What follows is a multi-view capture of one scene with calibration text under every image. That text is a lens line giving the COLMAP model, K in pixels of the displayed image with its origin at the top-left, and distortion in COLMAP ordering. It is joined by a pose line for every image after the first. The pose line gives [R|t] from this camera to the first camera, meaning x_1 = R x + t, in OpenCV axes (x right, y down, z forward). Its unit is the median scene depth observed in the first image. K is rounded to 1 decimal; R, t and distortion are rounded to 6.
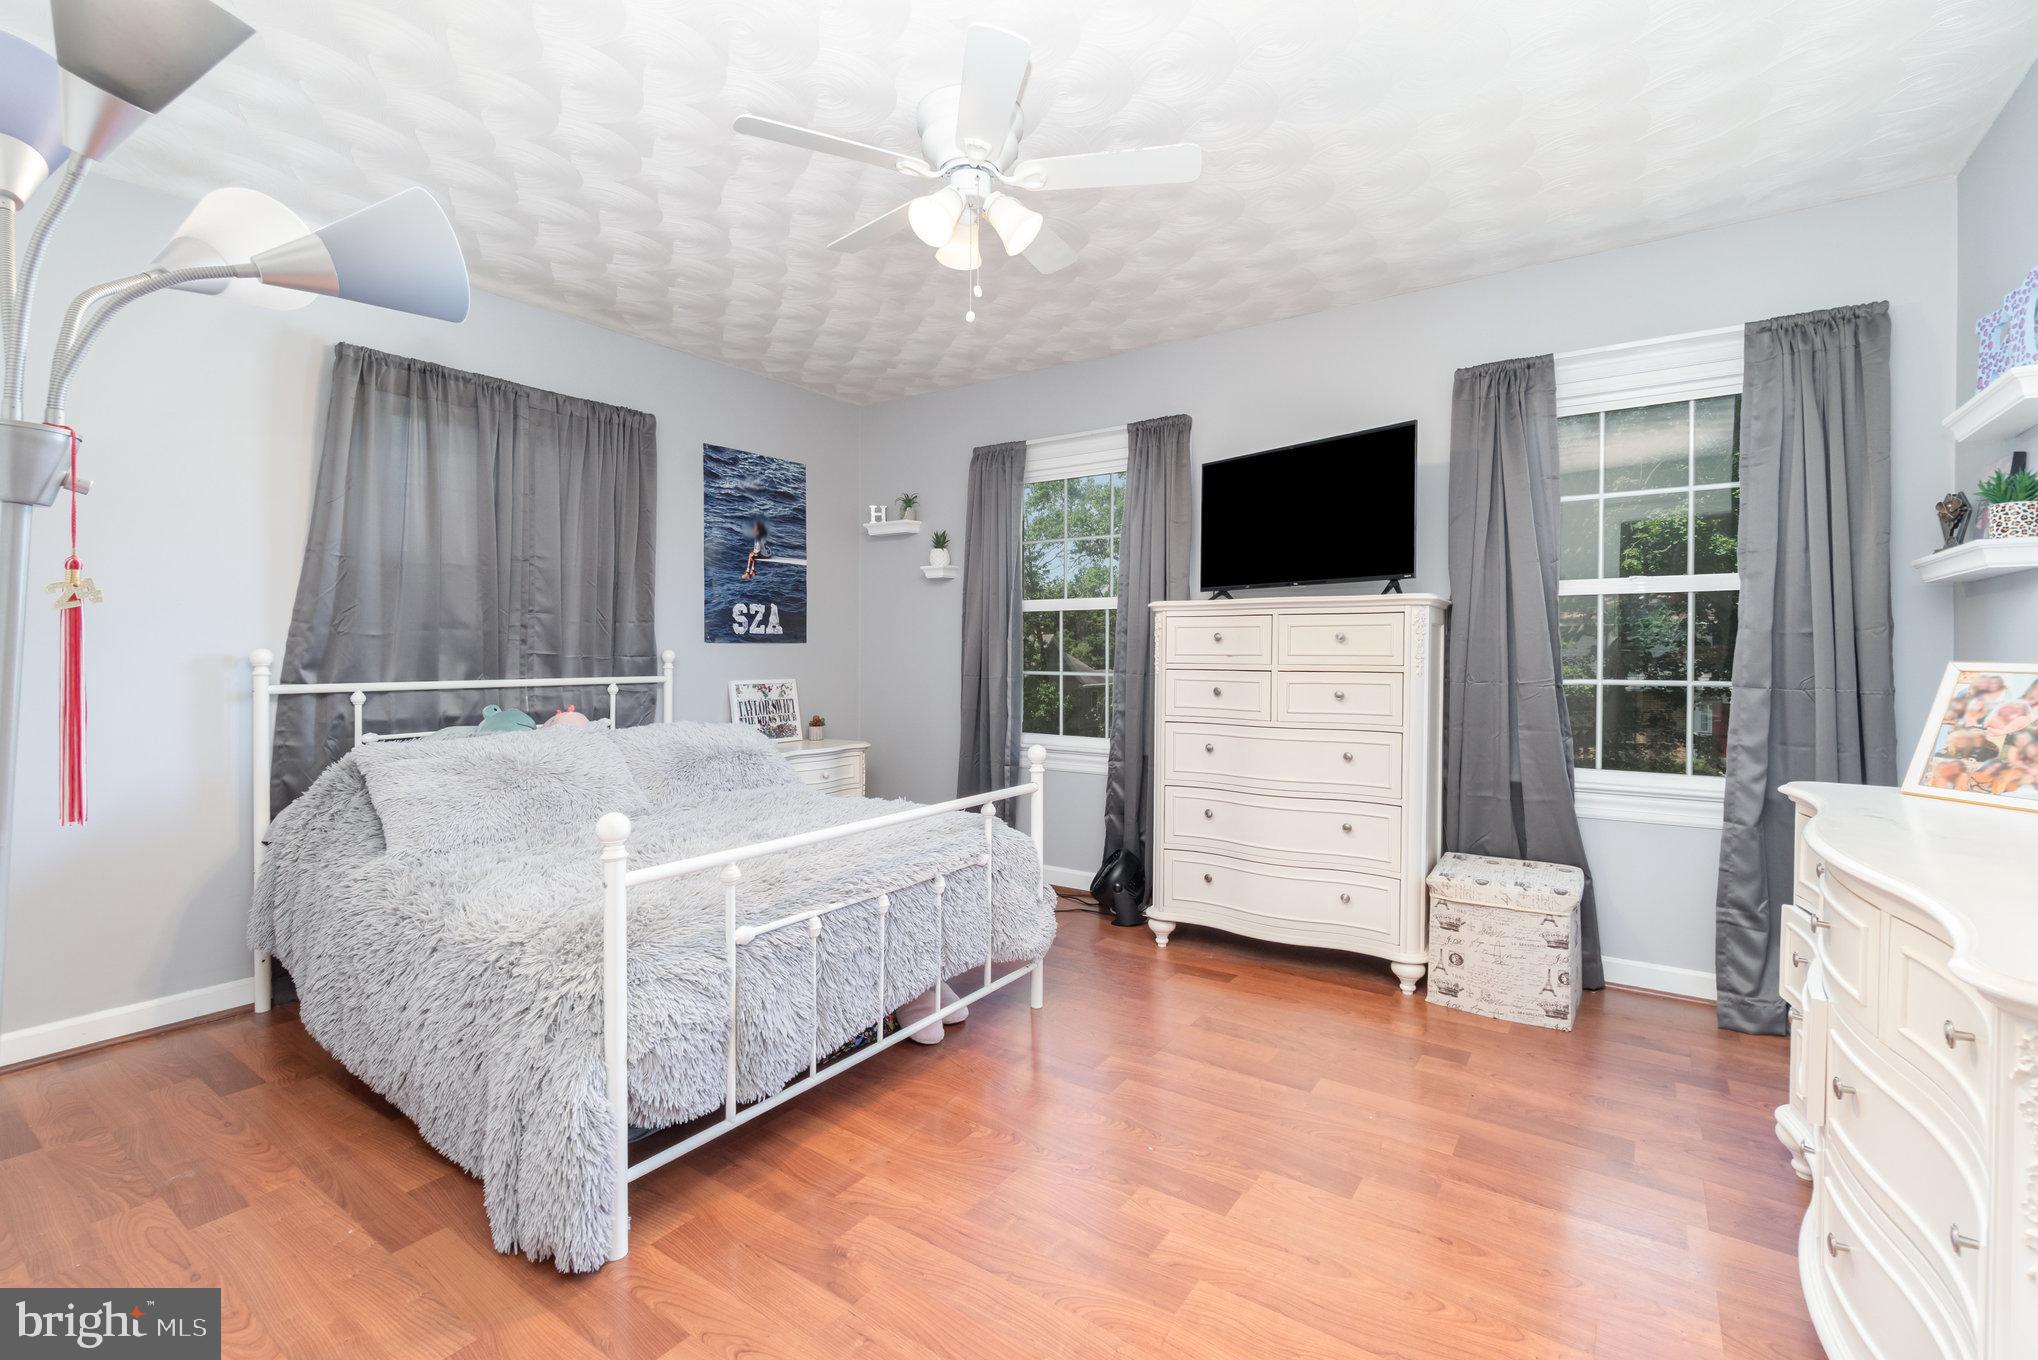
lens RADIAL K [[912.1, 0, 1022.3], [0, 912.1, 653.0], [0, 0, 1]] dist [-0.000298, 0.000031]
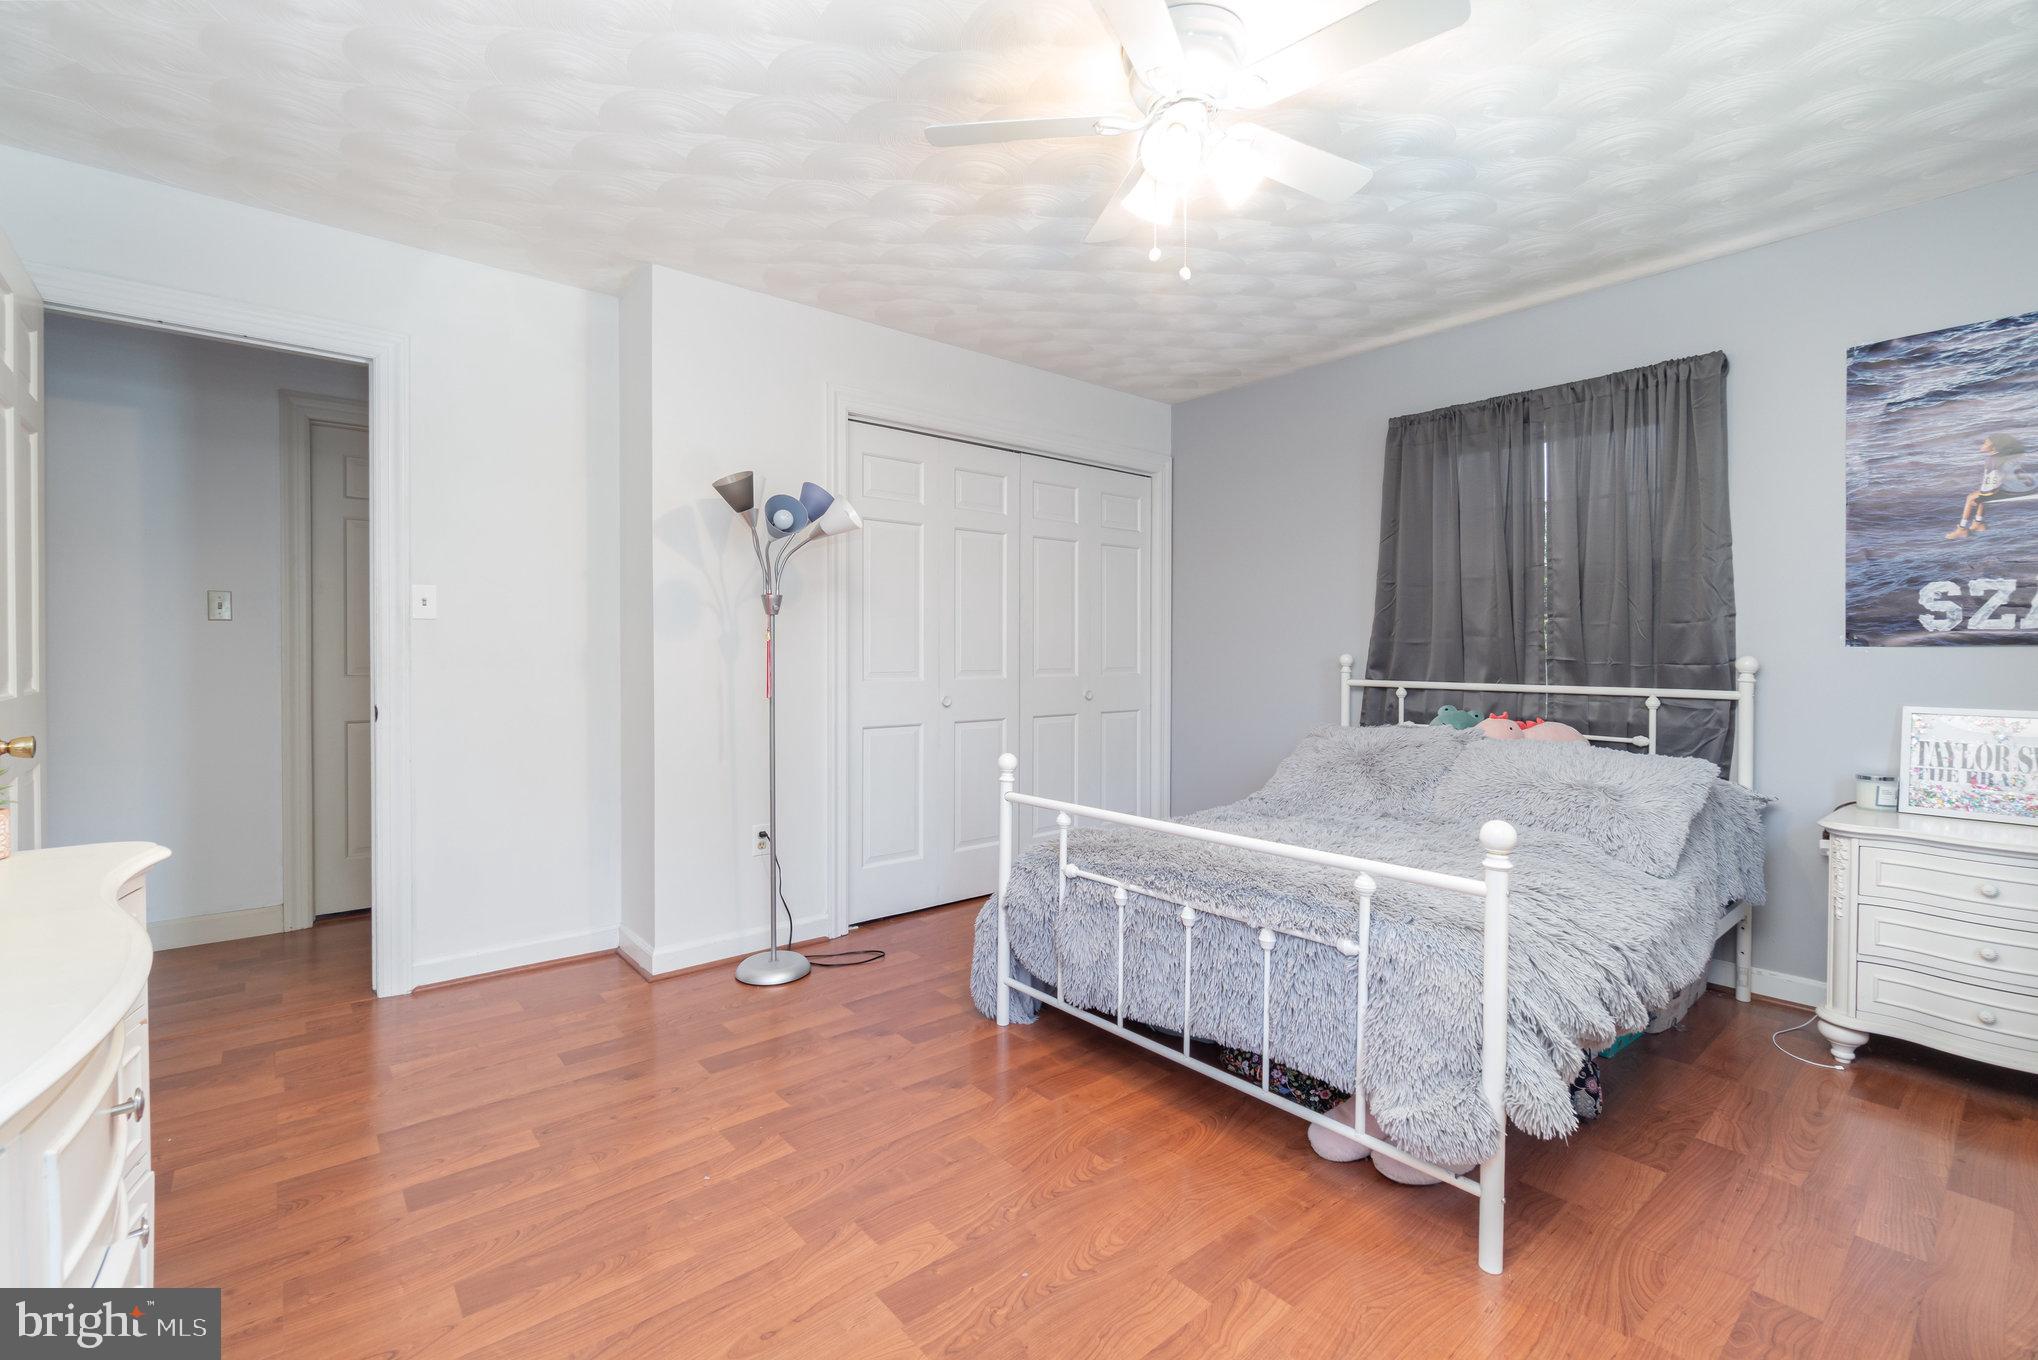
lens RADIAL K [[879.1, 0, 1022.7], [0, 879.1, 660.3], [0, 0, 1]] dist [0.000933, 0.000225]
pose [[-0.257177, 0.005943, -0.966346, 0.524036], [-0.008193, 0.999932, 0.008330, -0.001508], [0.966330, 0.010060, -0.257110, 0.705662]]
